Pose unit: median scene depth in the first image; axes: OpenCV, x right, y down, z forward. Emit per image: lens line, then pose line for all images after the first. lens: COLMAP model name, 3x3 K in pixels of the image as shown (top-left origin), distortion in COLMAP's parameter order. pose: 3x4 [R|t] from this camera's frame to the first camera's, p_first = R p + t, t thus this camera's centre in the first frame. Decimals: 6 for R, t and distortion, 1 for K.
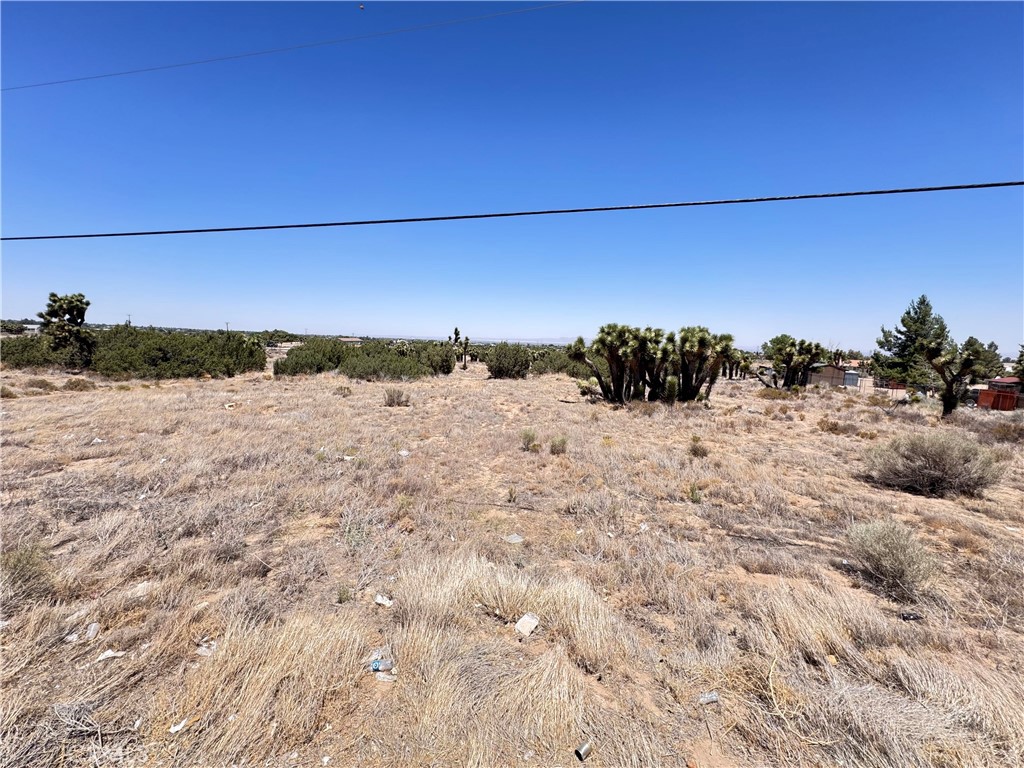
lens RADIAL K [[407.7, 0, 511.8], [0, 407.7, 384.6], [0, 0, 1]] dist [-0.002876, 0.000486]
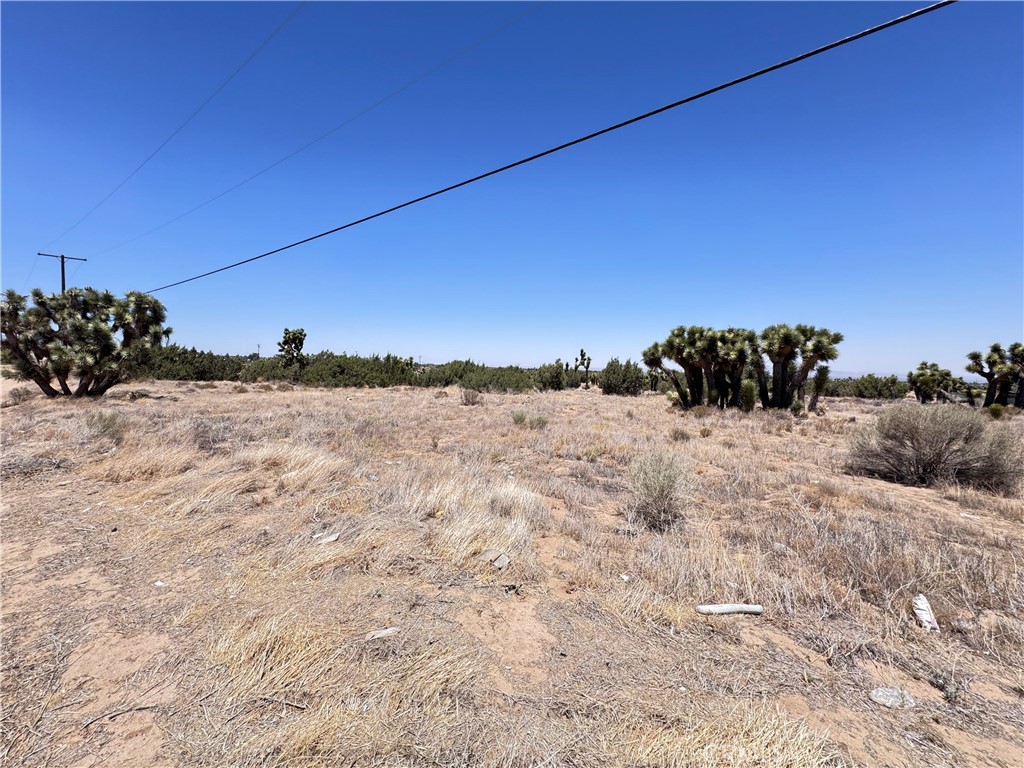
lens RADIAL K [[407.7, 0, 511.8], [0, 407.7, 385.7], [0, 0, 1]] dist [-0.002876, 0.000486]
pose [[0.921461, 0.006765, -0.388411, 0.271702], [-0.035363, 0.997158, -0.066529, 0.071865], [0.386857, 0.075040, 0.919081, -0.007063]]
